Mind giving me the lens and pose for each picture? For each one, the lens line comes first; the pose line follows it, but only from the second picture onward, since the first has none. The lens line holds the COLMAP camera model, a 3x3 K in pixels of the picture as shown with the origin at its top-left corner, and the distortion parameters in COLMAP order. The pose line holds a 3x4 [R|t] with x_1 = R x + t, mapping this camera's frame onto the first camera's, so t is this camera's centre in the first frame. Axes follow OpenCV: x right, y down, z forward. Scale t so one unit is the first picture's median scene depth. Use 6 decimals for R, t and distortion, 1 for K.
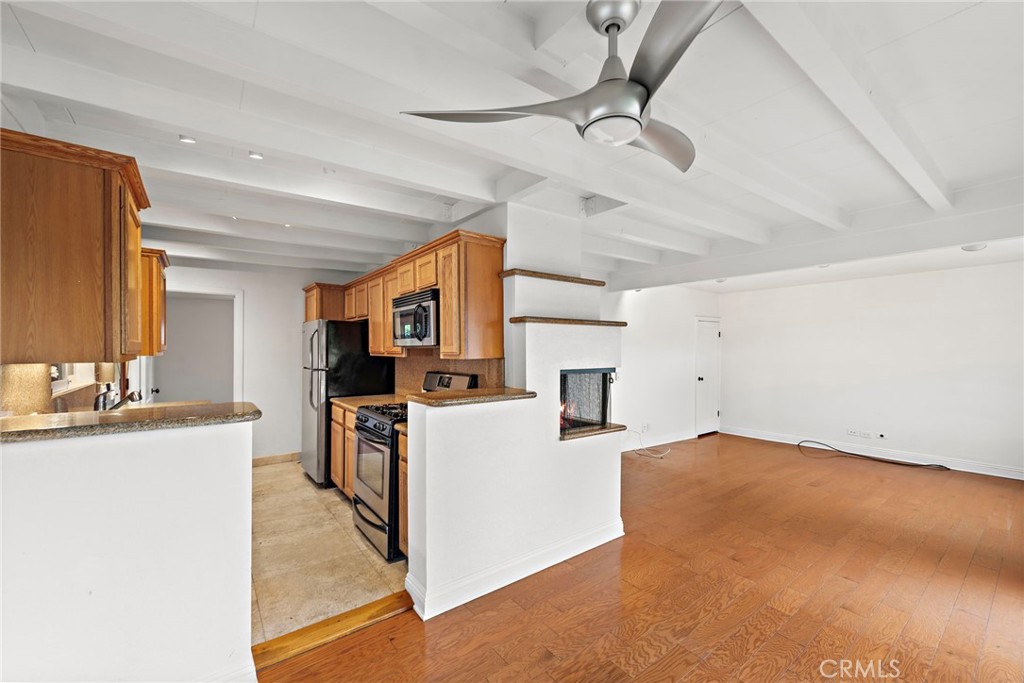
lens RADIAL K [[404.0, 0, 512.3], [0, 404.0, 345.4], [0, 0, 1]] dist [0.009488, -0.000251]
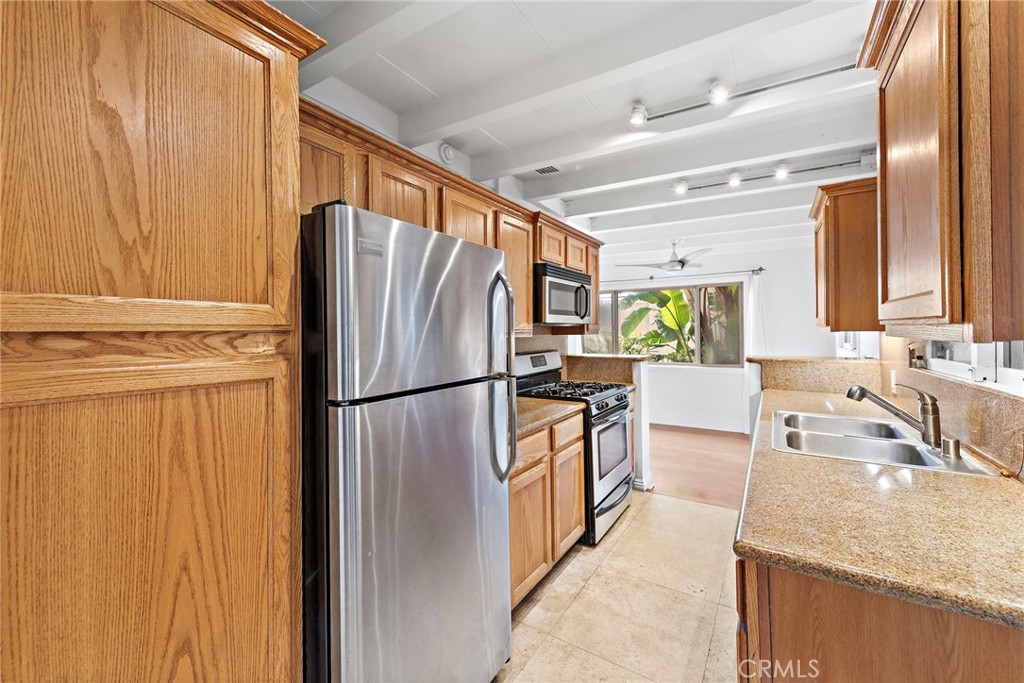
lens RADIAL K [[415.3, 0, 513.5], [0, 415.3, 339.3], [0, 0, 1]] dist [0.013688, -0.000027]
pose [[-0.353154, -0.009555, 0.935516, -0.865809], [0.004299, 0.999921, 0.011836, 0.020957], [-0.935555, 0.008202, -0.353085, 1.139964]]
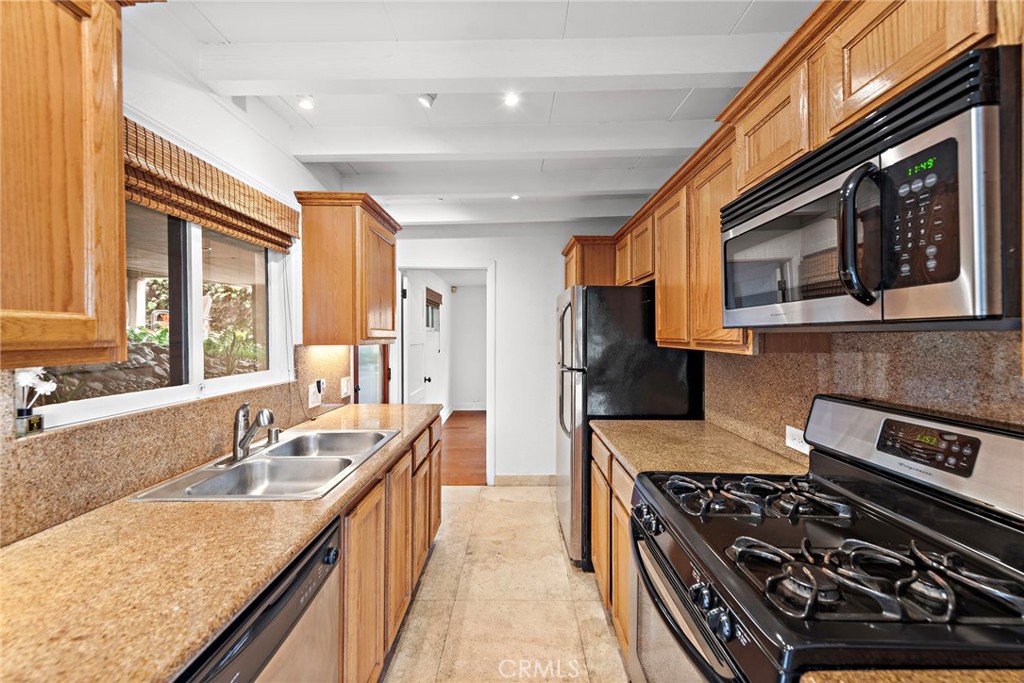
lens RADIAL K [[415.3, 0, 513.5], [0, 415.3, 339.3], [0, 0, 1]] dist [0.013688, -0.000027]
pose [[0.797172, 0.004440, -0.603736, -0.180559], [0.007590, 0.999820, 0.017373, 0.004031], [0.603704, -0.018432, 0.796995, 0.467933]]
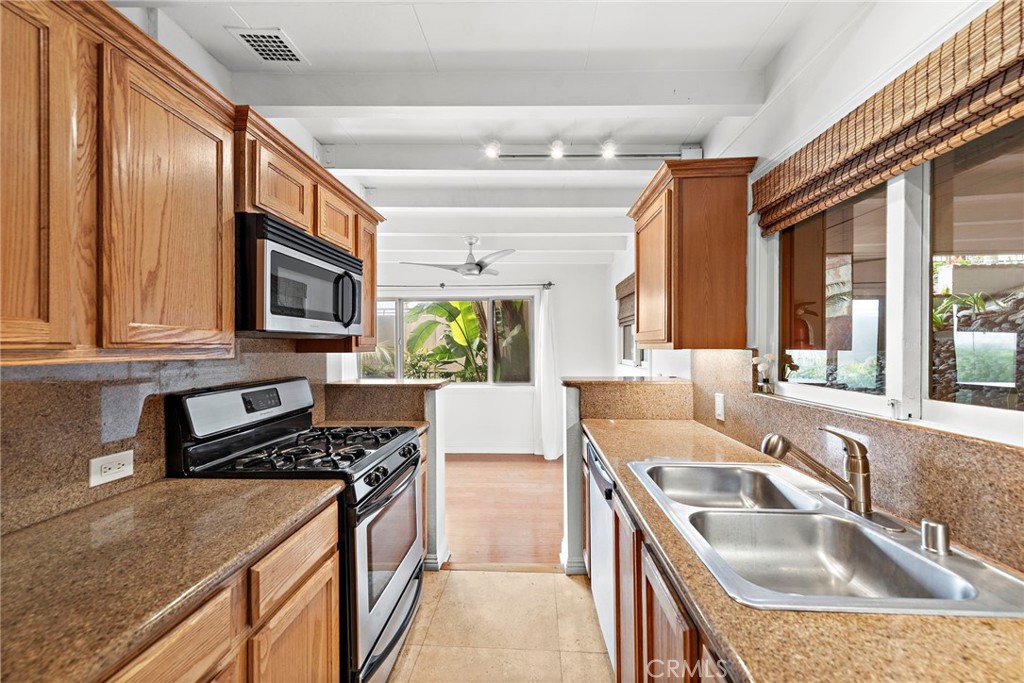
lens RADIAL K [[415.3, 0, 513.5], [0, 415.3, 339.3], [0, 0, 1]] dist [0.013688, -0.000027]
pose [[-0.762852, 0.016899, 0.646353, -0.636160], [0.002406, 0.999726, -0.023298, 0.018391], [-0.646569, -0.016217, -0.762683, 0.982858]]
